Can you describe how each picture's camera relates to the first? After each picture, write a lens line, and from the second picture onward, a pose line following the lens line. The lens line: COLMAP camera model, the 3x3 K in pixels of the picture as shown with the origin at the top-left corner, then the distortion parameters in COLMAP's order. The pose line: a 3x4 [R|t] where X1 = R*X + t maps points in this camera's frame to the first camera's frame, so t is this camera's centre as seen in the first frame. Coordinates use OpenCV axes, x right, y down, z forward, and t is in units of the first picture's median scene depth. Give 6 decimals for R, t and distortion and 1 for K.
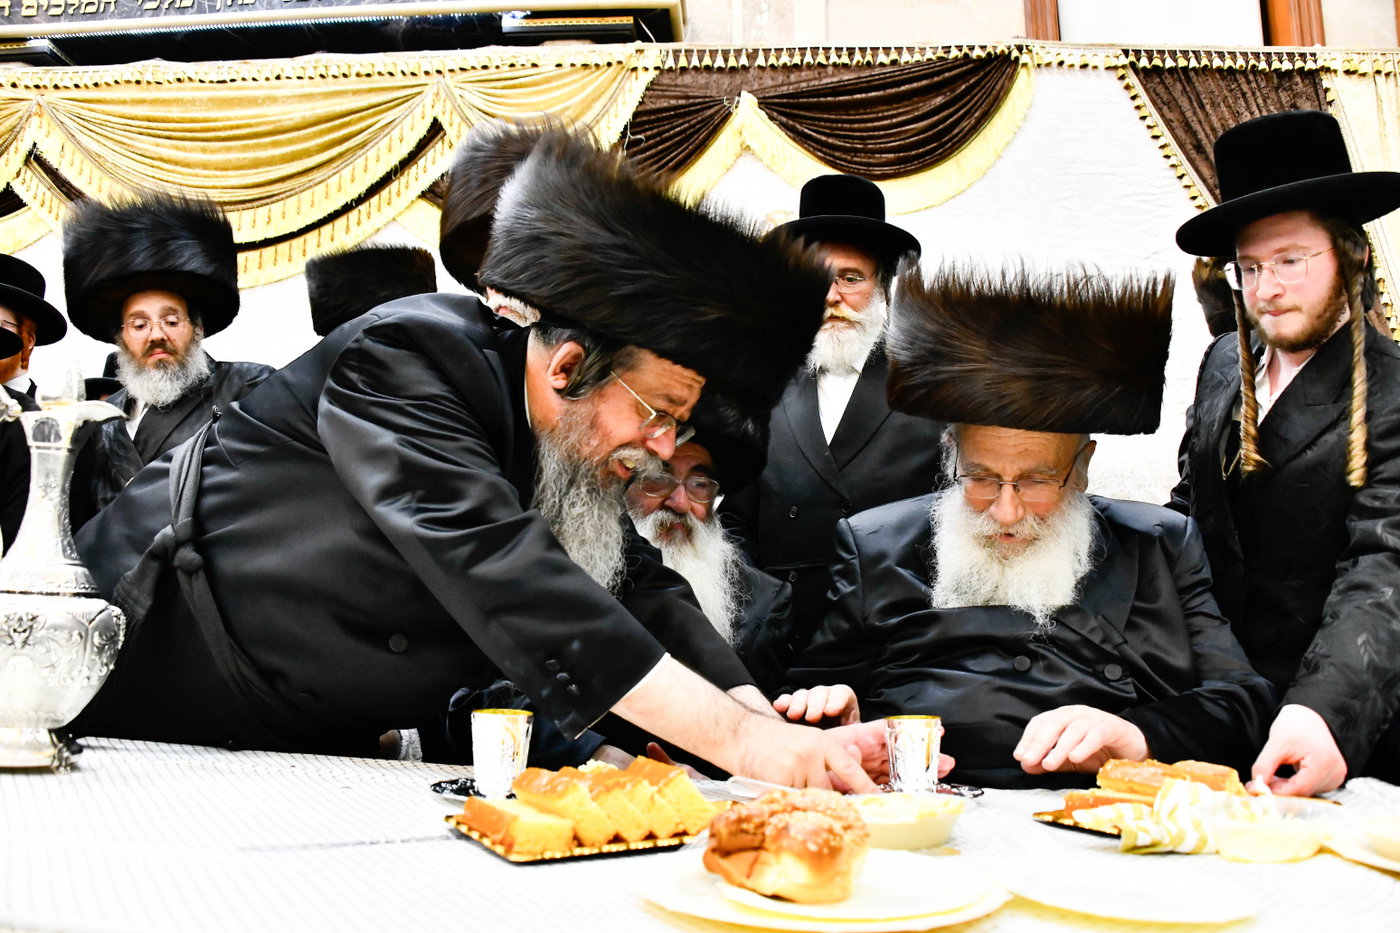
lens RADIAL K [[1139.6, 0, 736.3], [0, 1139.6, 477.4], [0, 0, 1]] dist [-0.153201, 0.051645]
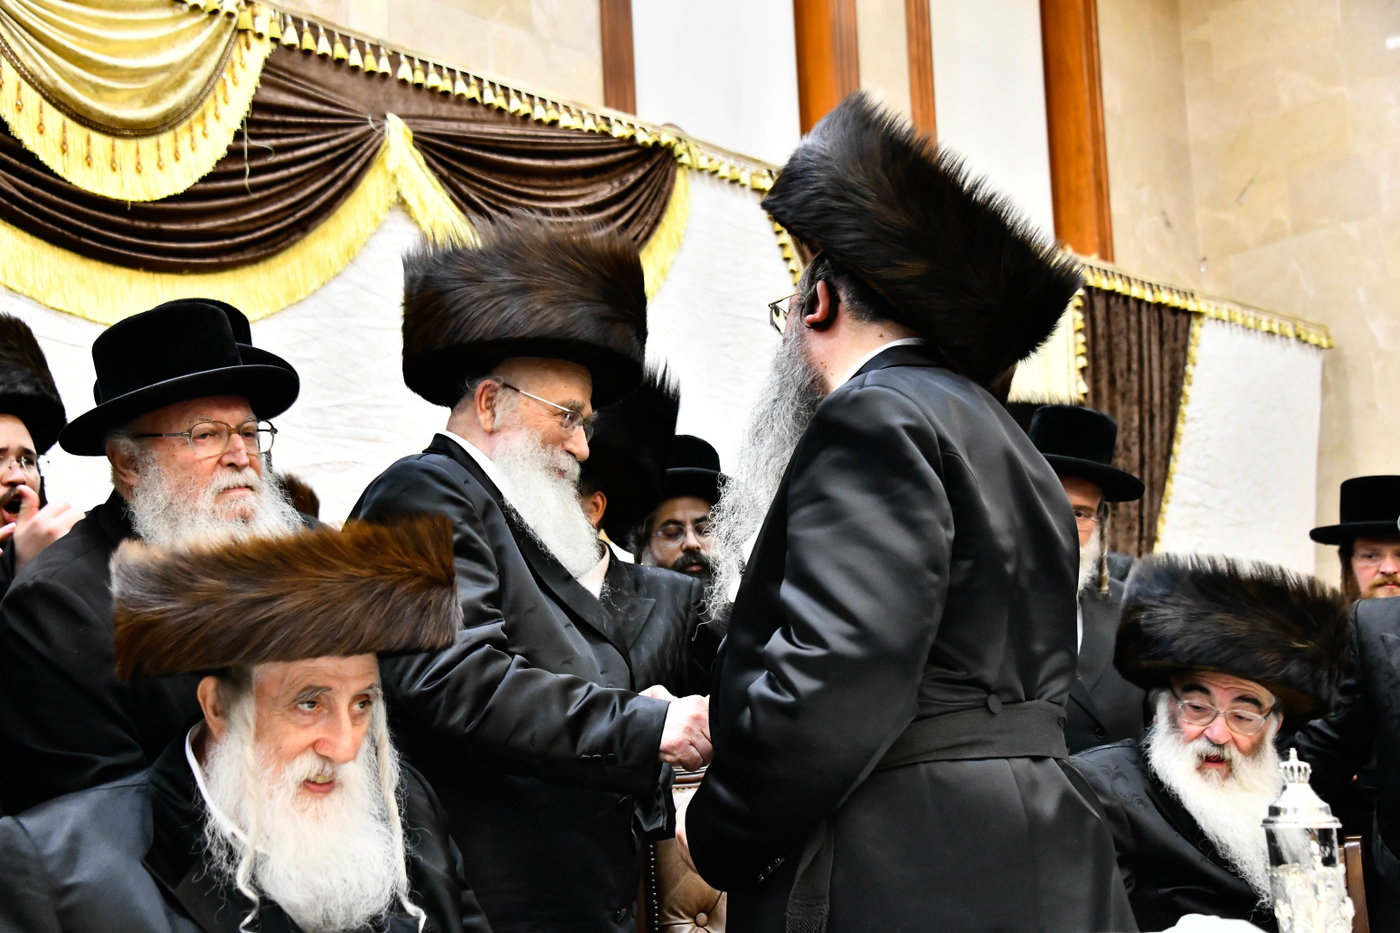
lens RADIAL K [[1951.9, 0, 716.2], [0, 1951.9, 457.8], [0, 0, 1]] dist [0.221229, 0.000000]
pose [[0.671940, 0.112773, 0.731969, -0.727855], [-0.041076, 0.992492, -0.115205, -0.000578], [-0.739466, 0.047345, 0.671527, 0.039260]]
